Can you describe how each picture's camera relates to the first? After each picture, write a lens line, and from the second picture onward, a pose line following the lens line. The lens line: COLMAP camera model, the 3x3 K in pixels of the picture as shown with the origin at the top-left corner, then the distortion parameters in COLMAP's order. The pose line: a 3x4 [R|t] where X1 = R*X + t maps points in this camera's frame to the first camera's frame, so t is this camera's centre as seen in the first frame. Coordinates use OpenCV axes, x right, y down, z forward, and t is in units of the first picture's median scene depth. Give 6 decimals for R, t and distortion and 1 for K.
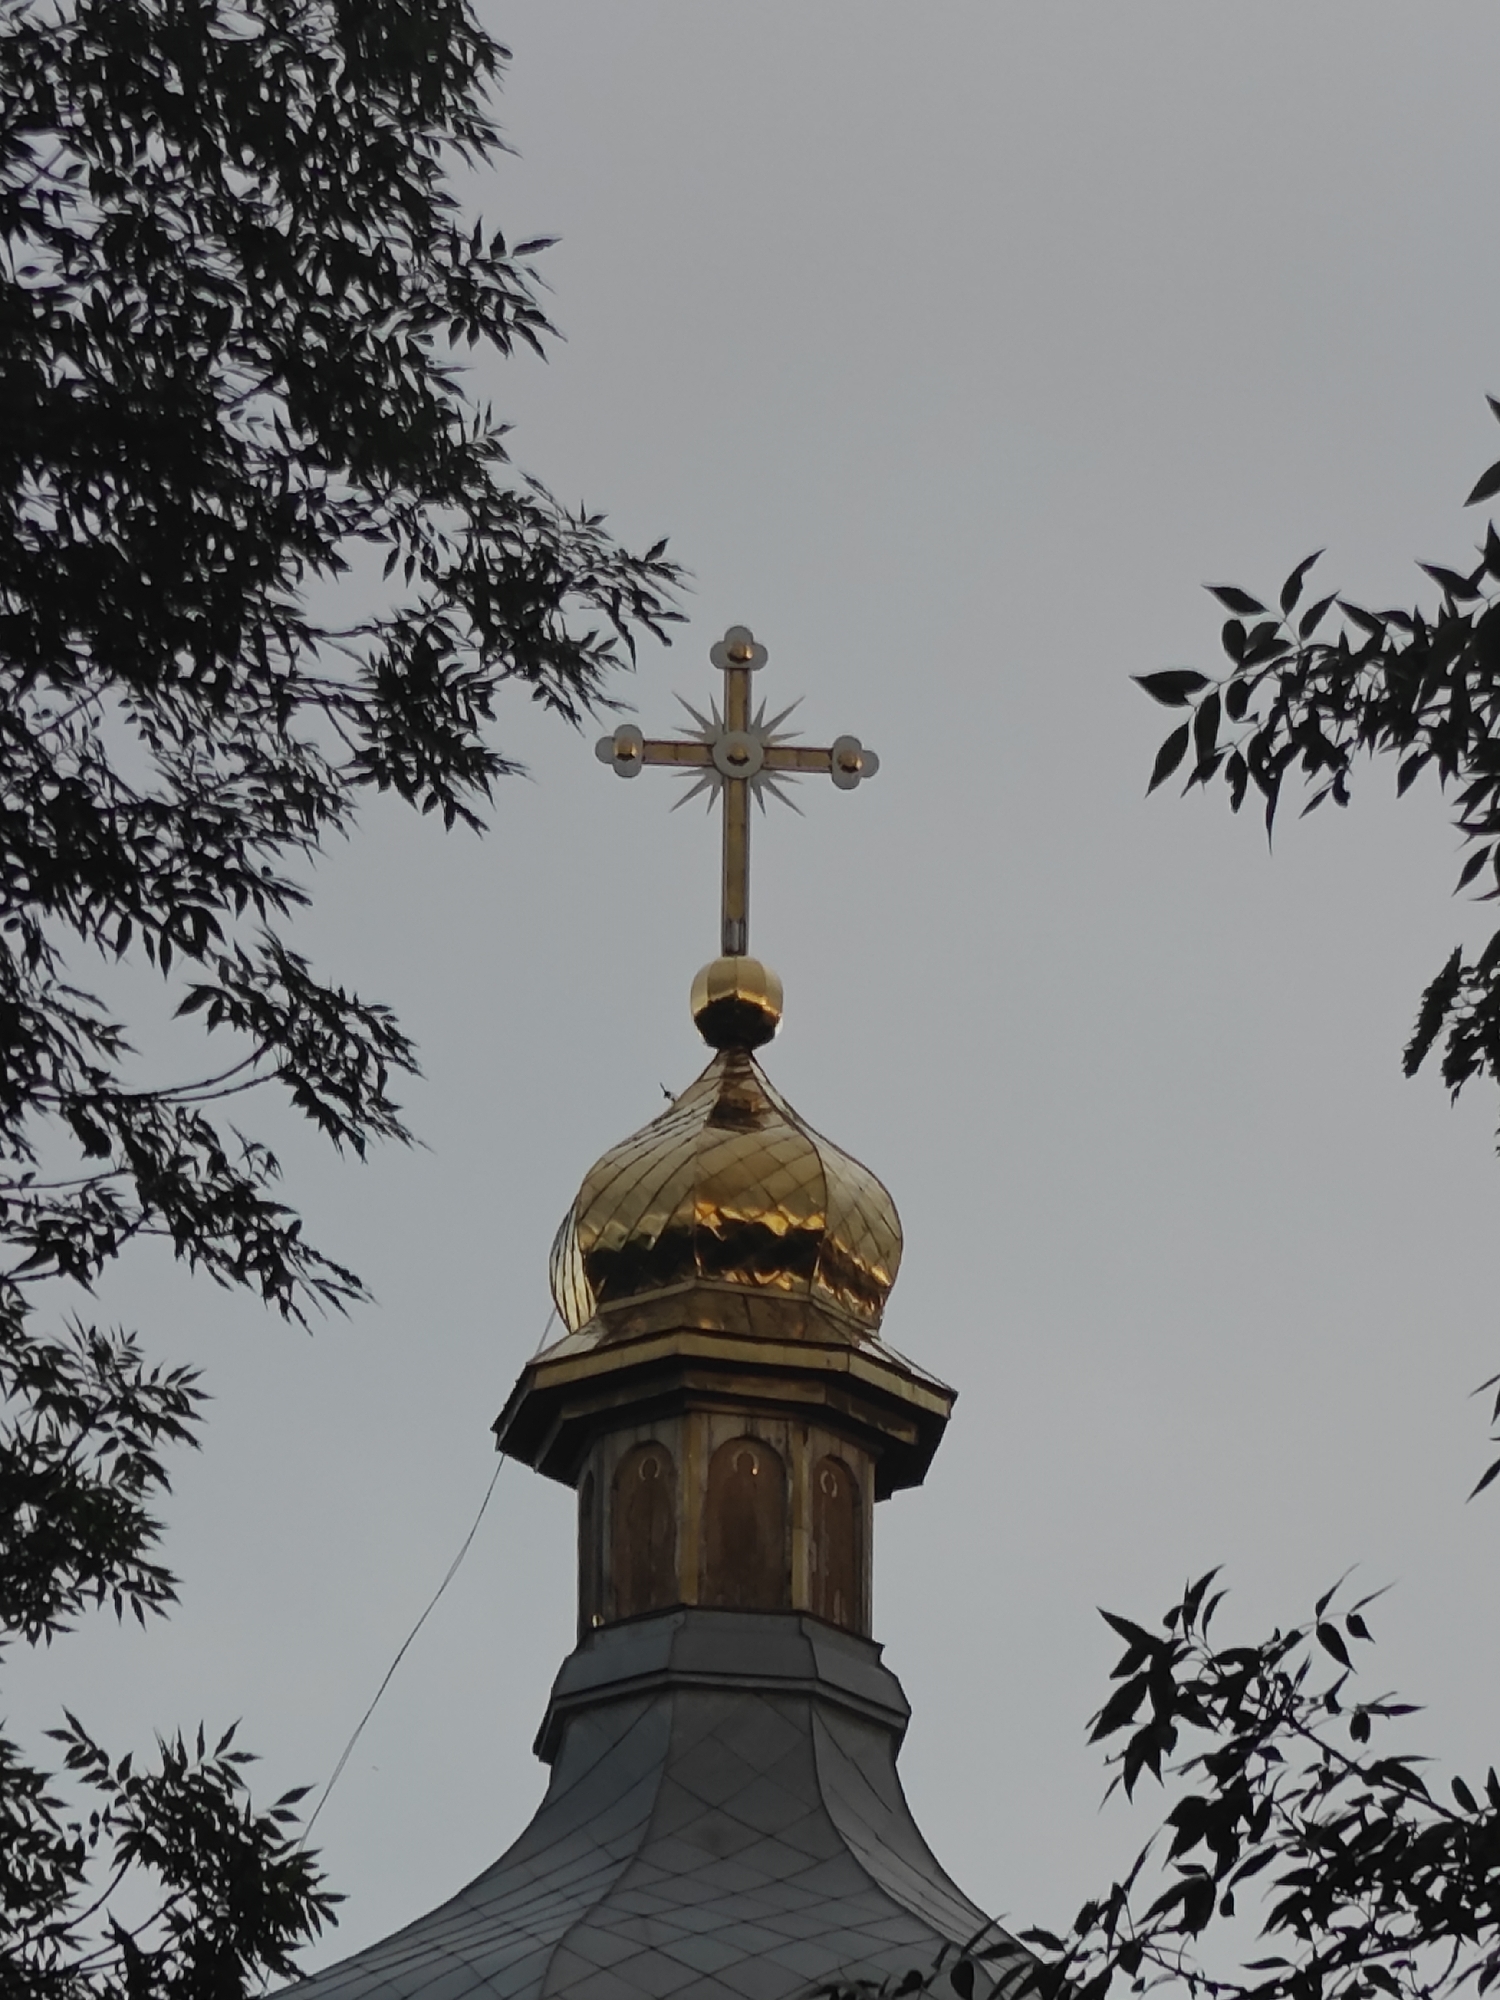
lens RADIAL K [[13583.8, 0, 750.0], [0, 13583.8, 1000.0], [0, 0, 1]] dist [0.497224, -50.406893]
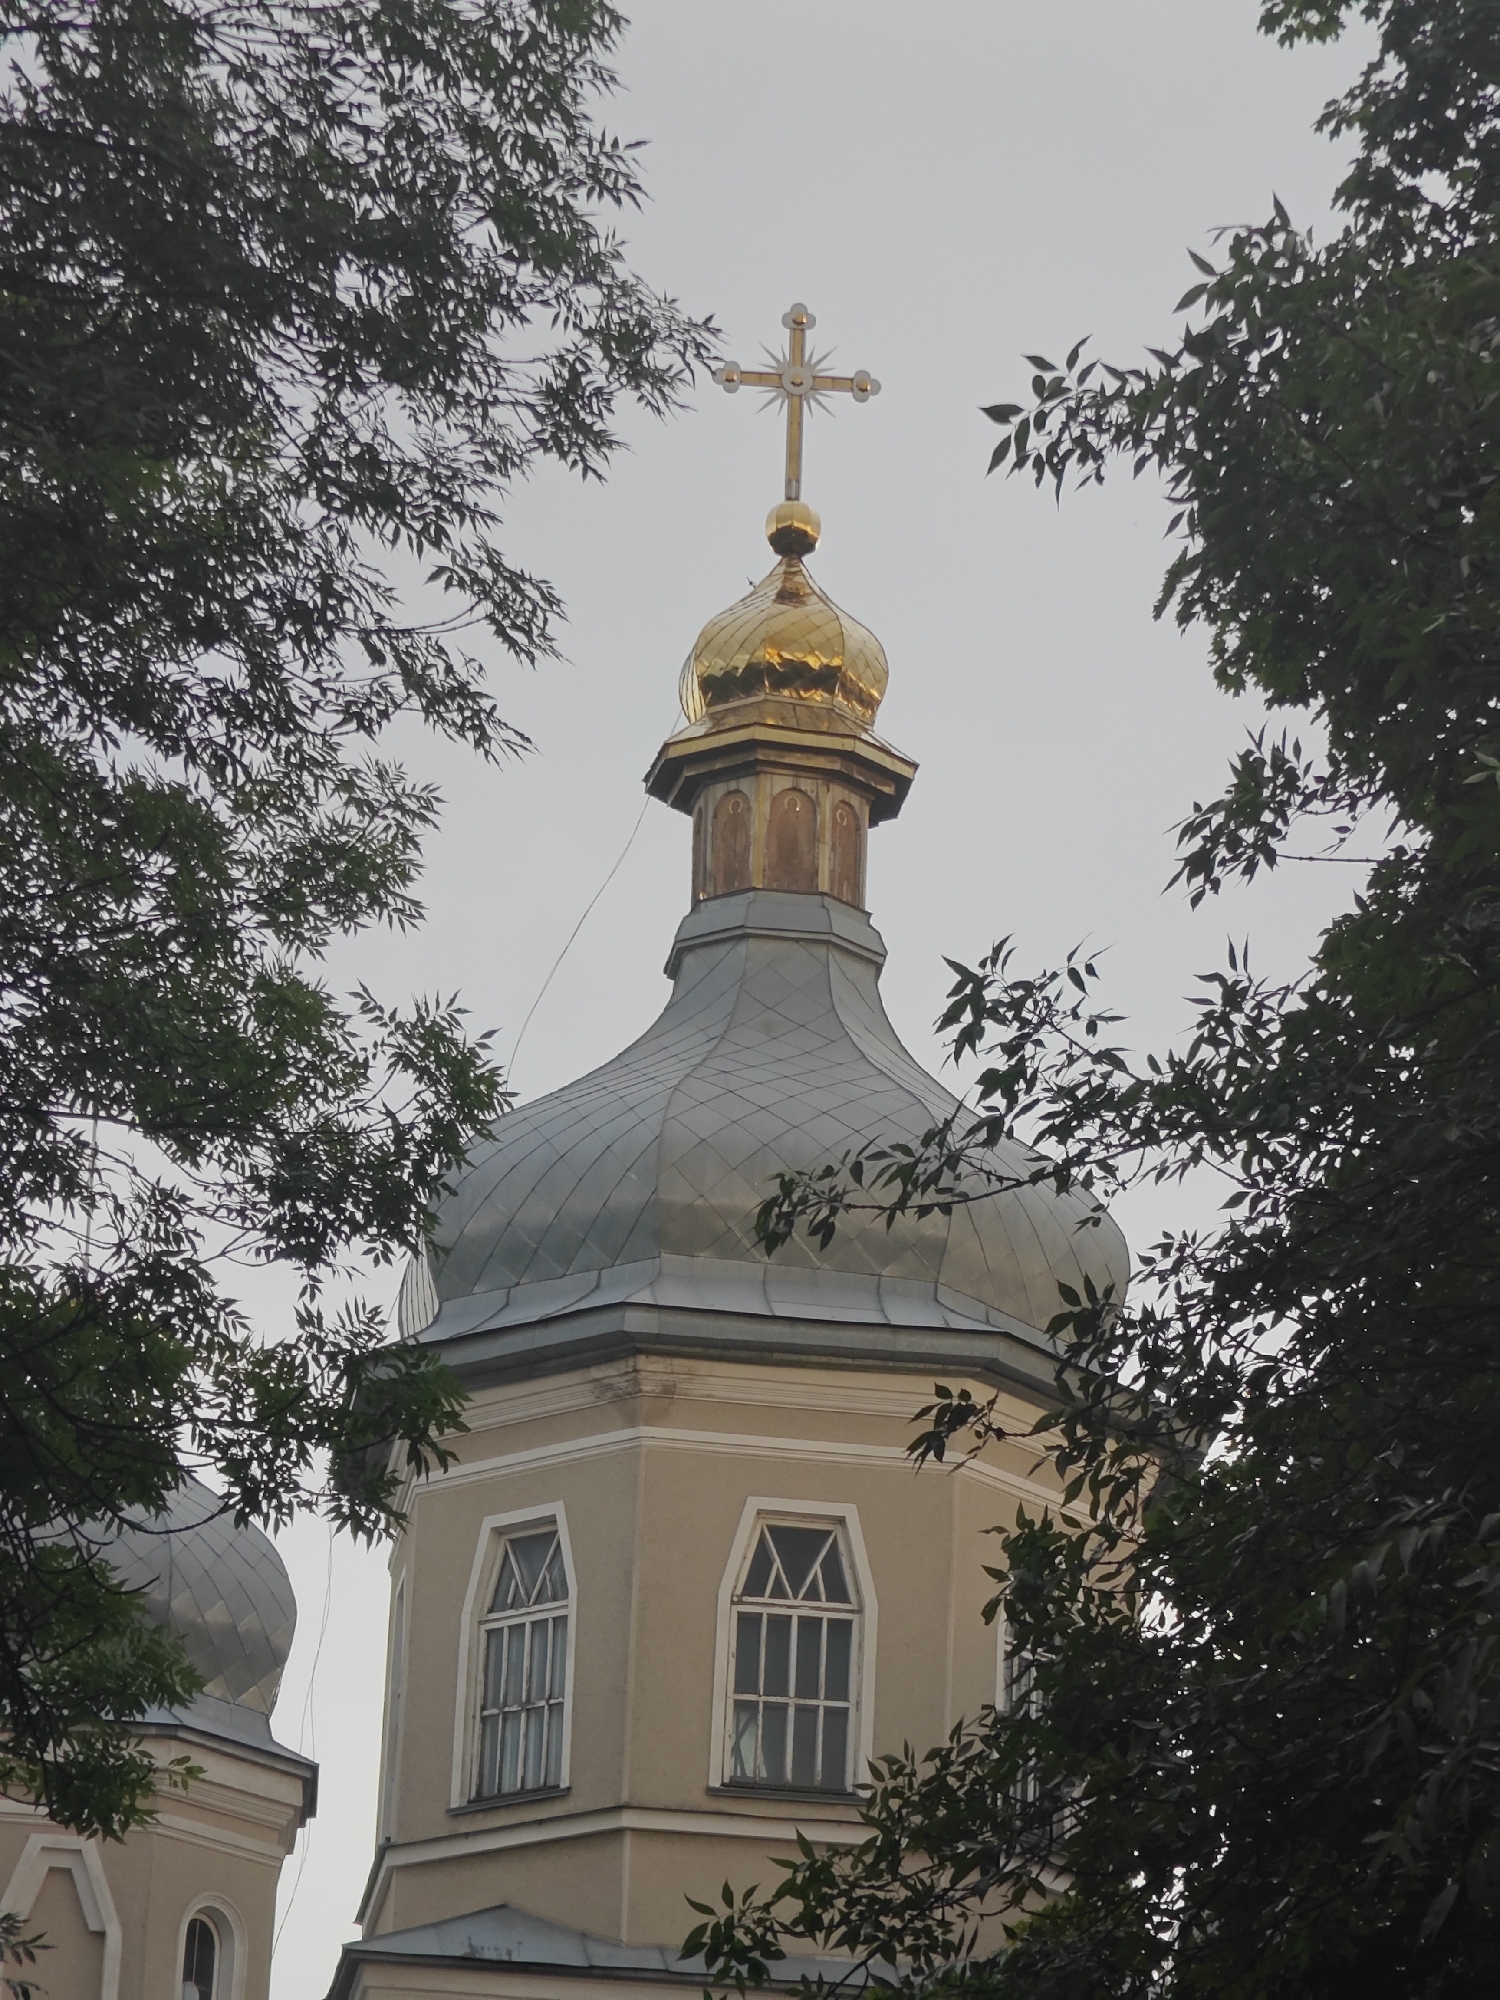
lens RADIAL K [[8094.7, 0, 750.0], [0, 8094.7, 1000.0], [0, 0, 1]] dist [0.148340, -1.193481]
pose [[0.999806, 0.018701, -0.006112, 0.005810], [-0.018304, 0.998056, 0.059568, -0.007982], [0.007214, -0.059444, 0.998206, -0.020574]]
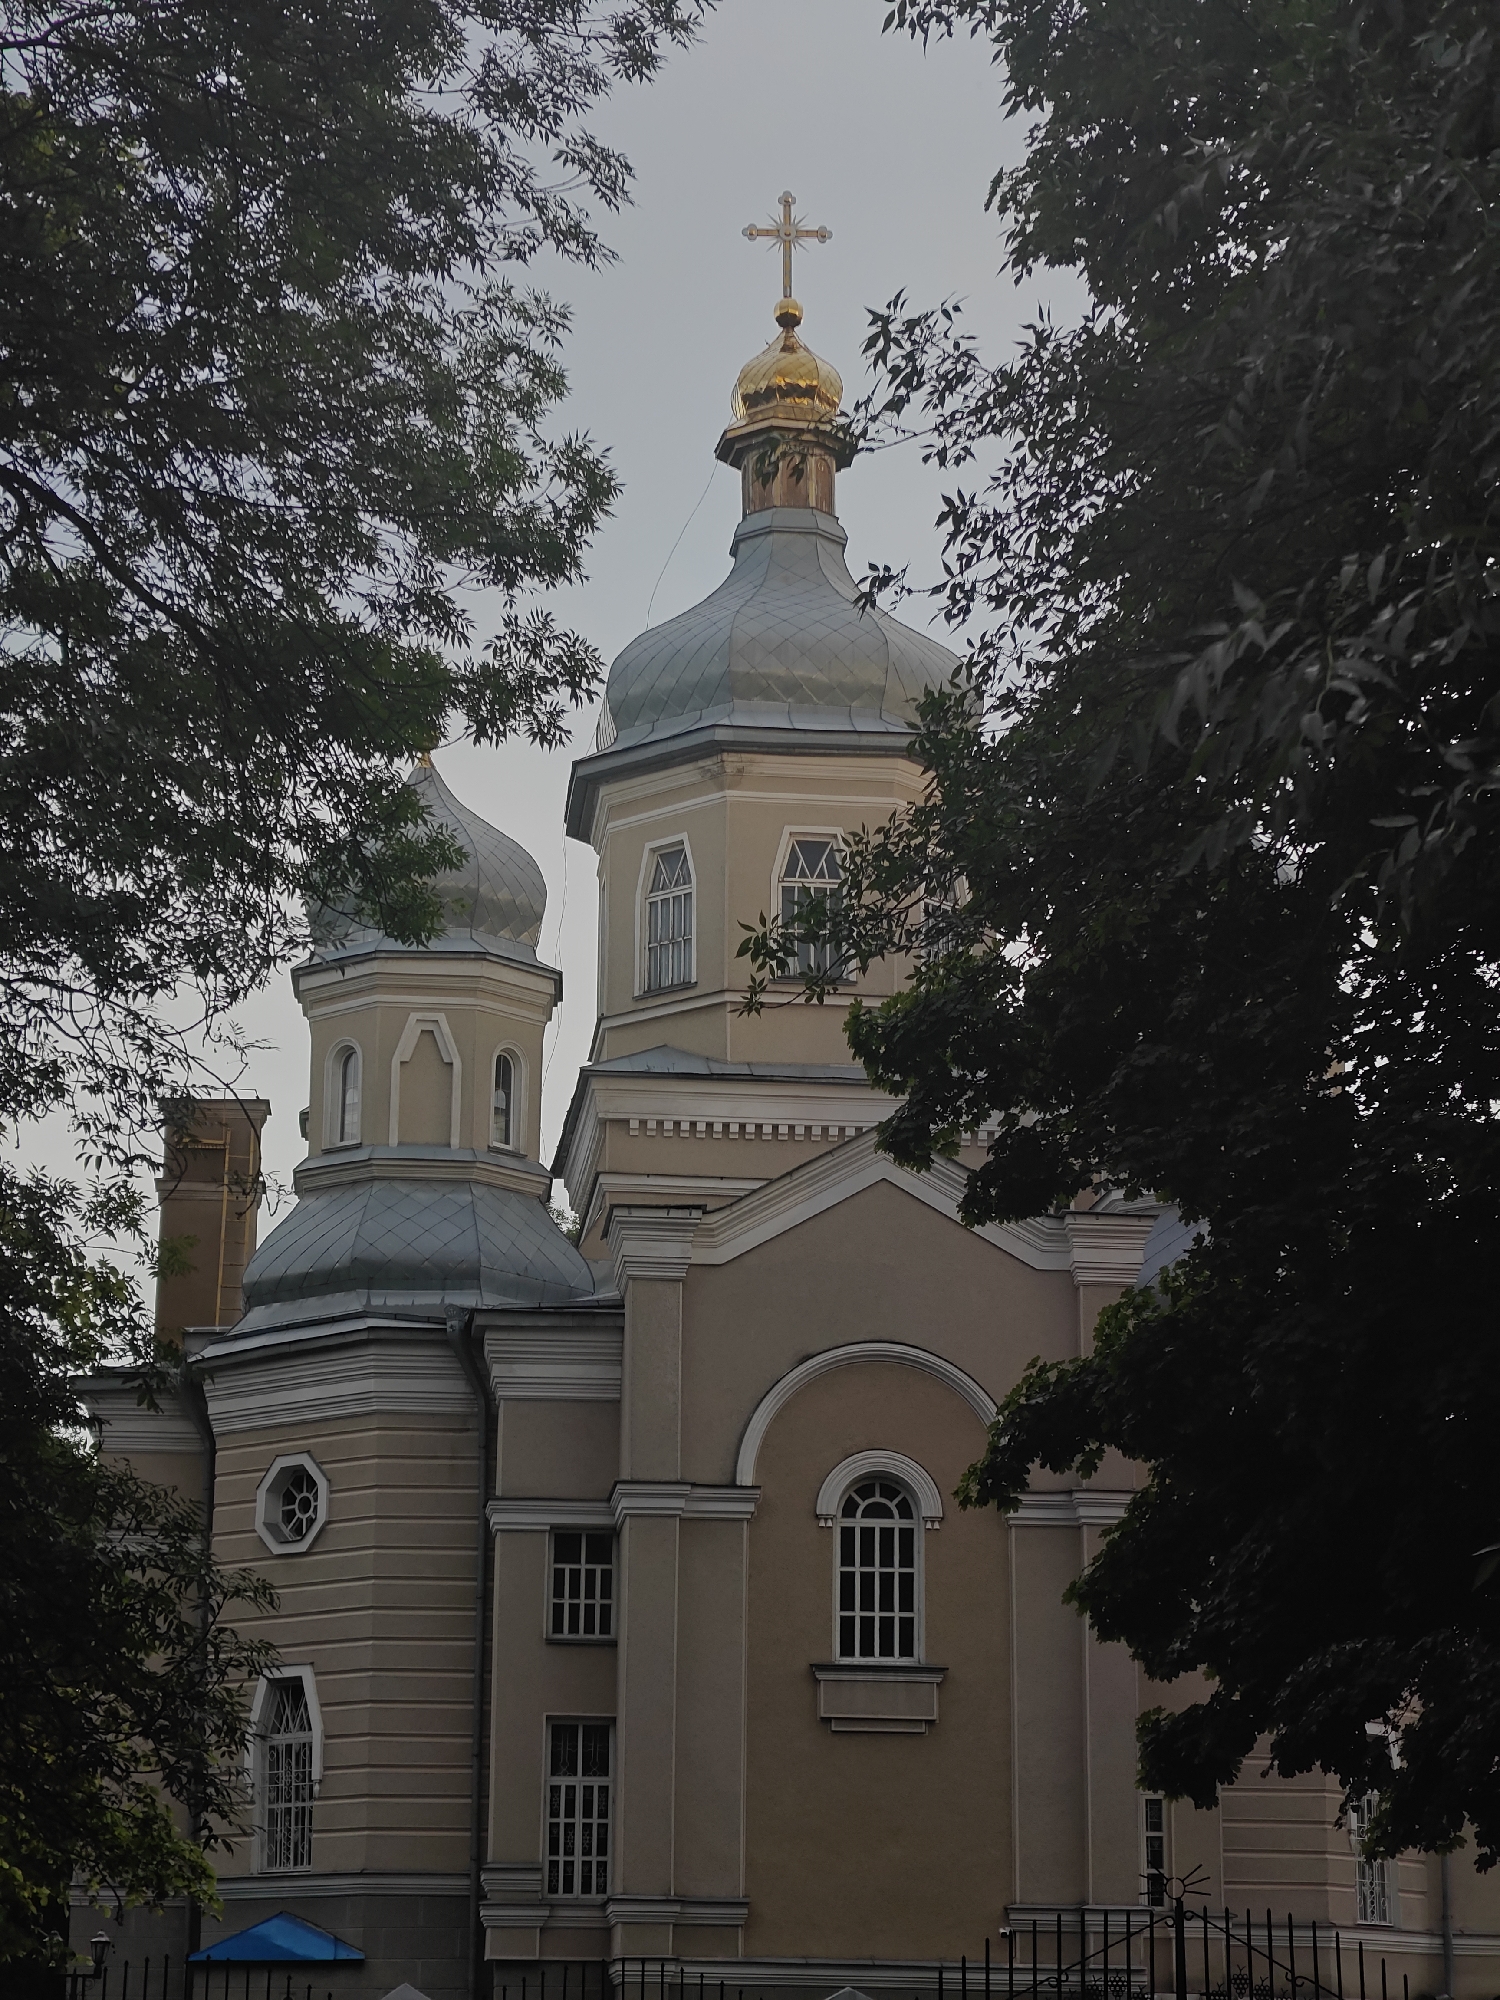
lens RADIAL K [[4209.9, 0, 811.3], [0, 4209.9, 961.4], [0, 0, 1]] dist [0.222755, 0.281155]
pose [[0.999752, -0.022278, -0.000541, 0.009379], [0.022119, 0.989107, 0.145526, 0.039048], [-0.002706, -0.145501, 0.989354, 0.086093]]
